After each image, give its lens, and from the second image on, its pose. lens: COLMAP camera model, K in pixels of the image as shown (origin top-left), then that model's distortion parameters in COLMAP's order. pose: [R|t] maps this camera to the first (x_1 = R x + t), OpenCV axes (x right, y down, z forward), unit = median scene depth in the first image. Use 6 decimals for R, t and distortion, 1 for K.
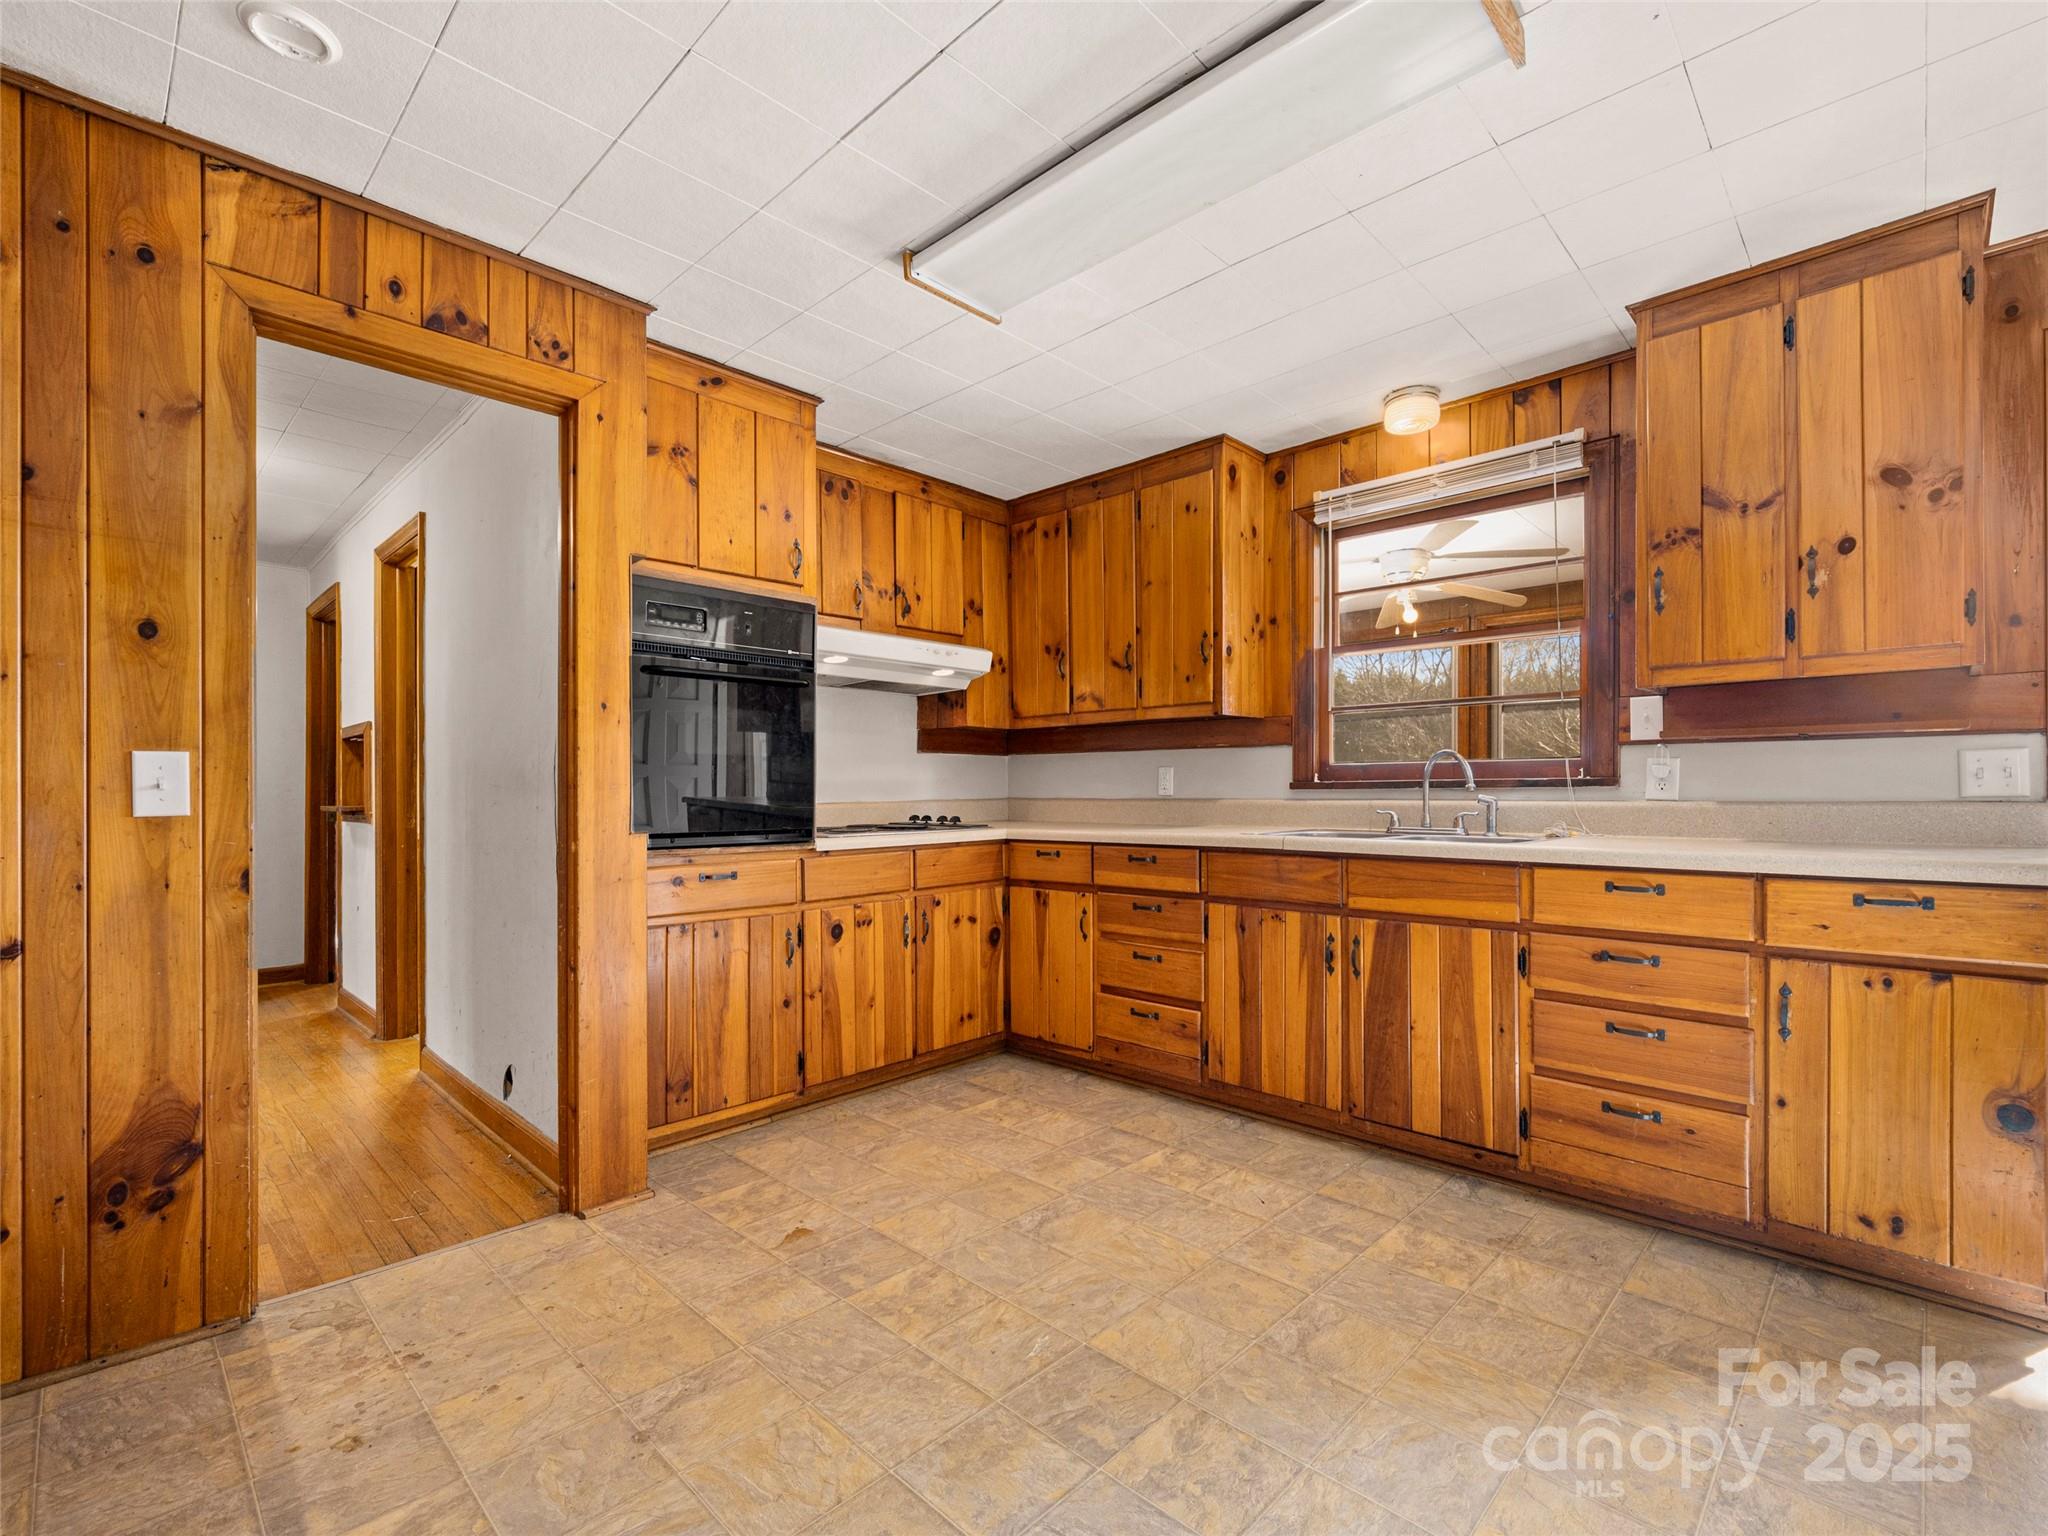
lens RADIAL K [[919.3, 0, 1044.8], [0, 919.3, 783.9], [0, 0, 1]] dist [-0.001594, -0.000686]
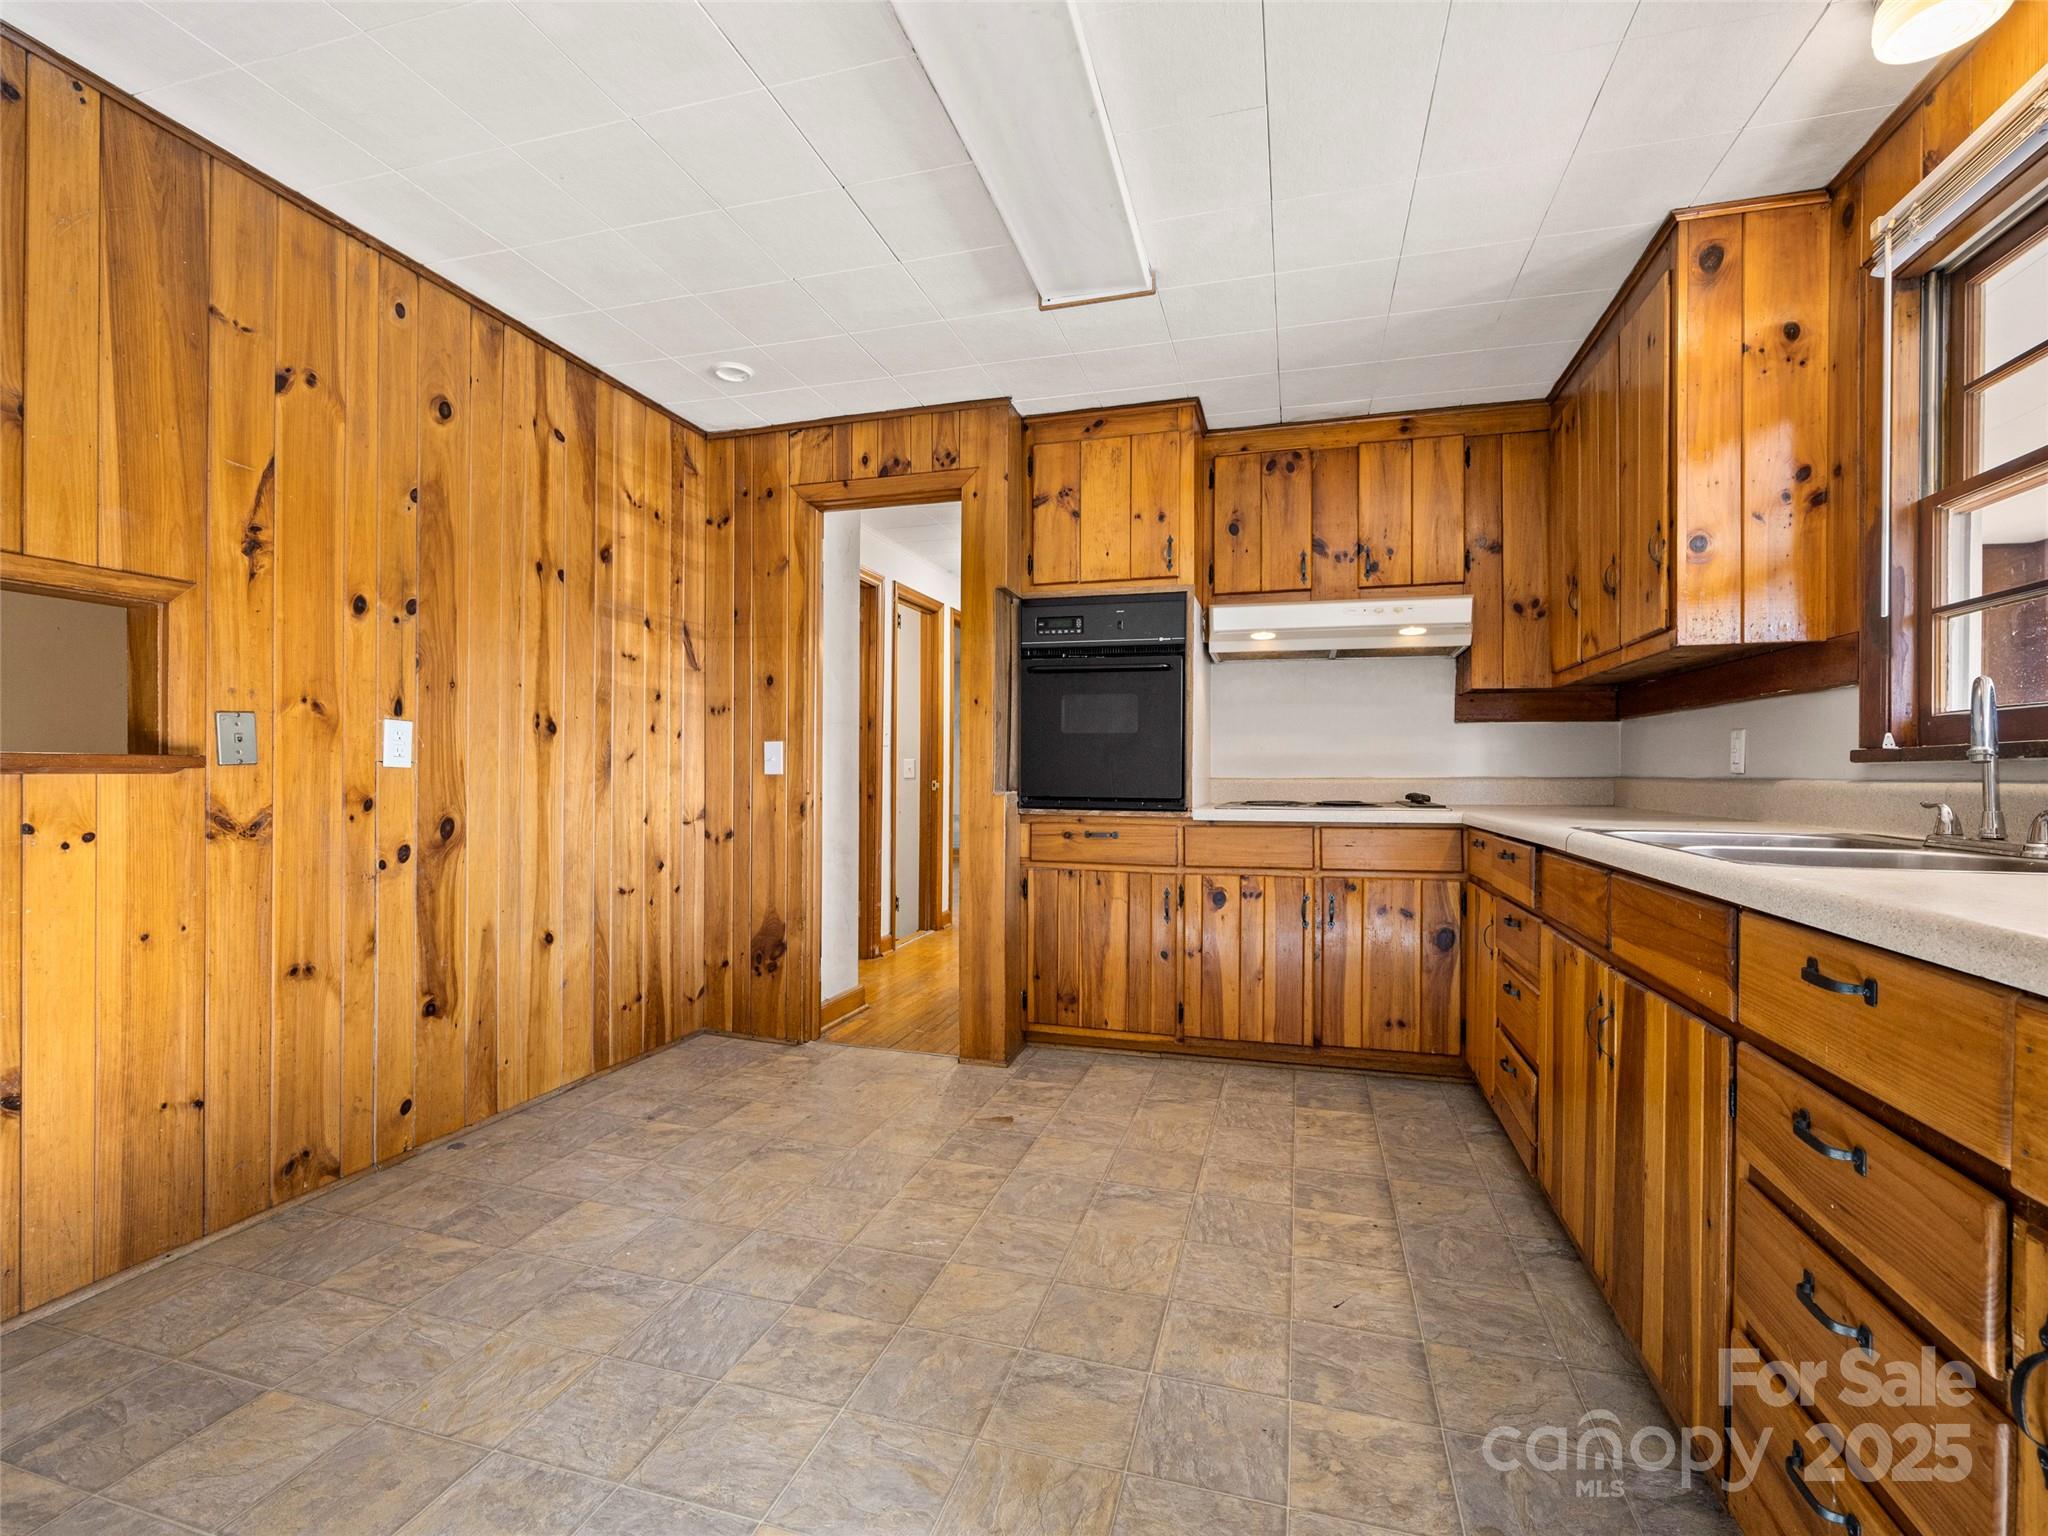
lens RADIAL K [[919.3, 0, 1044.5], [0, 919.3, 768.5], [0, 0, 1]] dist [-0.001594, -0.000686]
pose [[0.467065, 0.003296, -0.884217, 0.692757], [-0.000572, 0.999994, 0.003425, 0.010300], [0.884223, -0.001094, 0.467064, 0.383065]]
